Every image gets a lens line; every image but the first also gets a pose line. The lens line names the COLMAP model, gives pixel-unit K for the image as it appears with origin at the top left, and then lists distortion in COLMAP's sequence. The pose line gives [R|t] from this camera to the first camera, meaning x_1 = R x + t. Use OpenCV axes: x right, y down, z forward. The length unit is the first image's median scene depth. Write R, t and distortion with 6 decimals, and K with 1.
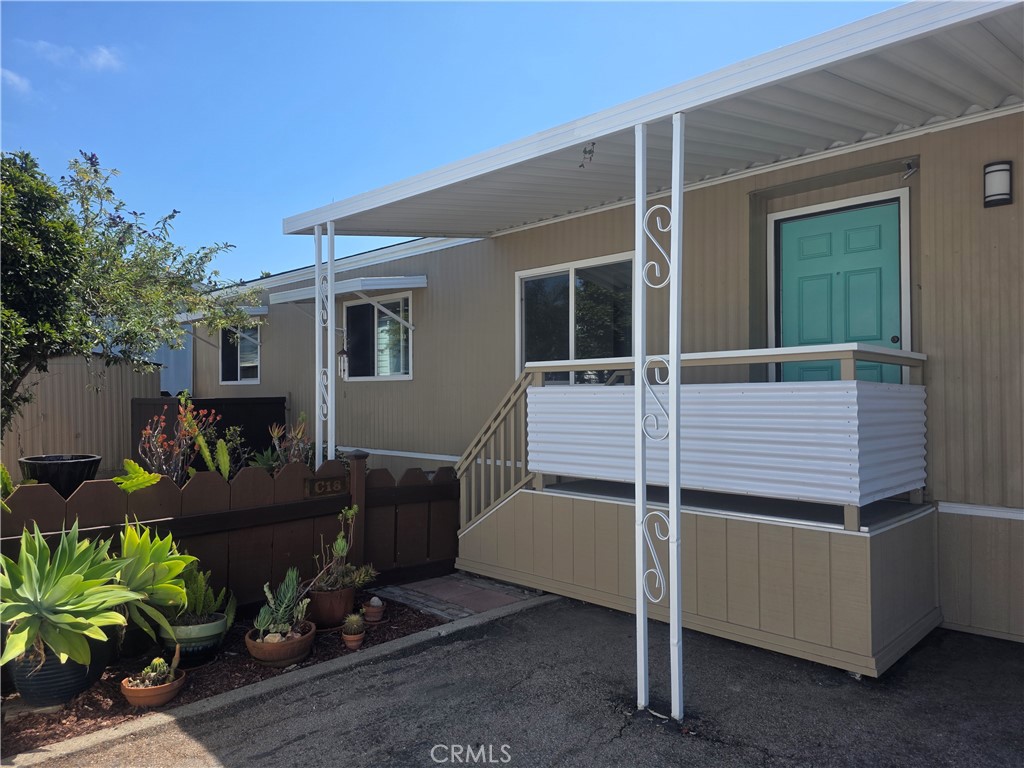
lens RADIAL K [[694.0, 0, 515.4], [0, 694.0, 374.2], [0, 0, 1]] dist [0.044237, -0.025667]
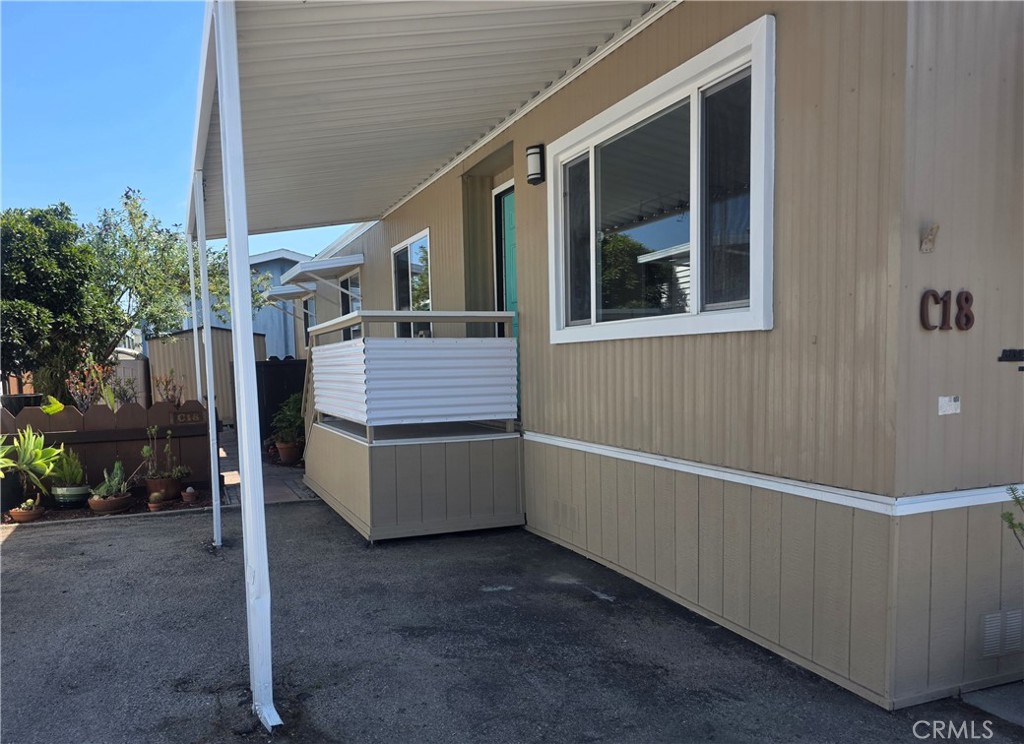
lens RADIAL K [[773.6, 0, 474.2], [0, 773.6, 422.0], [0, 0, 1]] dist [0.032331, -0.017968]
pose [[0.903903, 0.012137, -0.427566, 0.963589], [0.038139, 0.993329, 0.108826, 0.012024], [0.426035, -0.114675, 0.897410, -0.225435]]
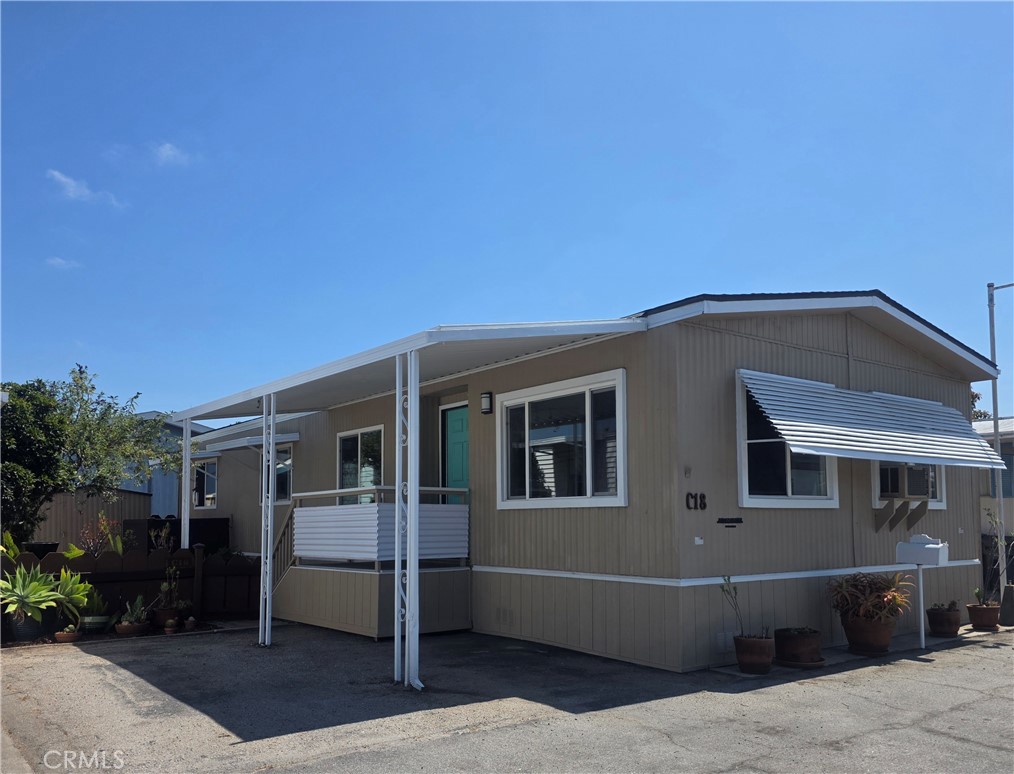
lens RADIAL K [[851.1, 0, 543.8], [0, 851.1, 443.2], [0, 0, 1]] dist [0.053915, -0.023349]
pose [[0.992268, -0.016931, -0.122955, 0.949520], [0.009537, 0.998124, -0.060475, -0.008536], [0.123748, 0.058835, 0.990568, -1.133707]]
